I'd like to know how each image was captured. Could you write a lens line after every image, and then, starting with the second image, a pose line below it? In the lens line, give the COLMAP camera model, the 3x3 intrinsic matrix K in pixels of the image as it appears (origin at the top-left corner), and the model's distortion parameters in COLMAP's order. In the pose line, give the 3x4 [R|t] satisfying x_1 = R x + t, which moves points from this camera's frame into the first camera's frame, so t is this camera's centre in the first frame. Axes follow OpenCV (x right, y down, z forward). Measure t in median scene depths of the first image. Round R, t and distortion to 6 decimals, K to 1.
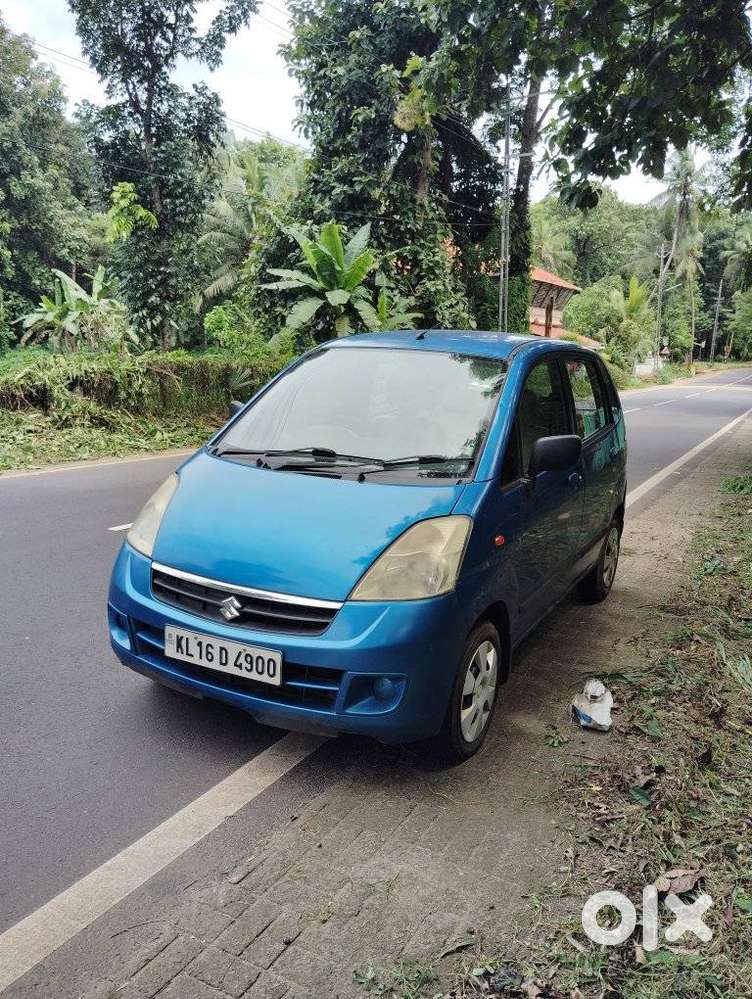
lens RADIAL K [[817.5, 0, 376.0], [0, 817.5, 499.5], [0, 0, 1]] dist [0.082380, -0.178313]
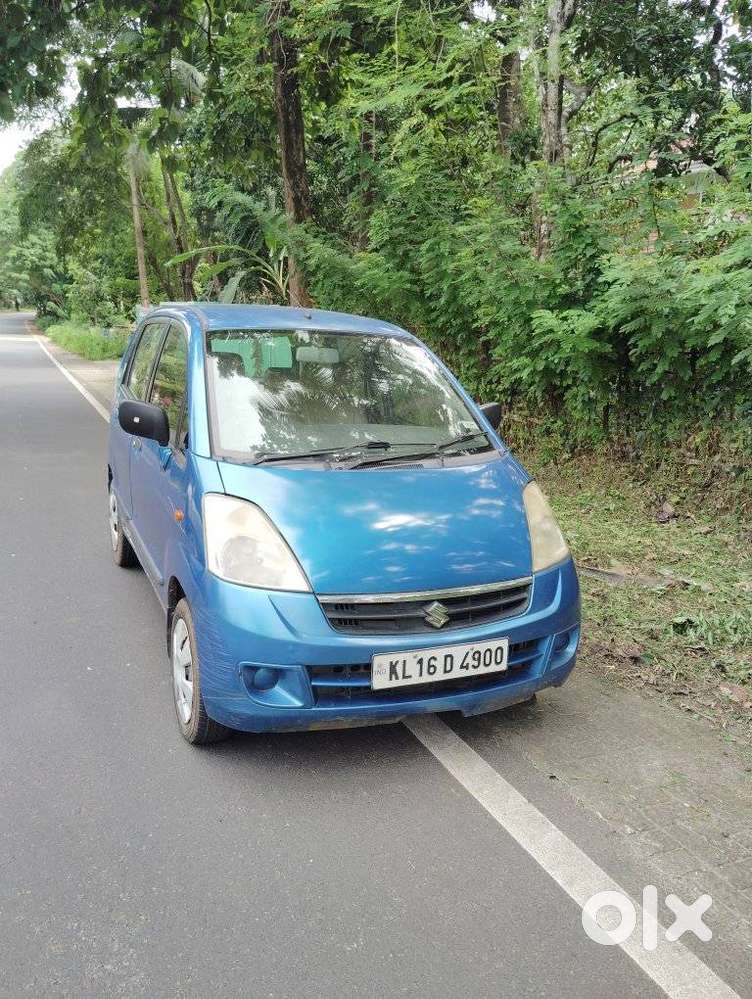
lens RADIAL K [[817.5, 0, 376.0], [0, 817.5, 499.5], [0, 0, 1]] dist [0.082380, -0.178313]
pose [[0.636912, -0.182192, 0.749099, -0.176535], [0.135024, 0.983017, 0.124282, -0.024912], [-0.759020, 0.021990, 0.650696, 0.081853]]
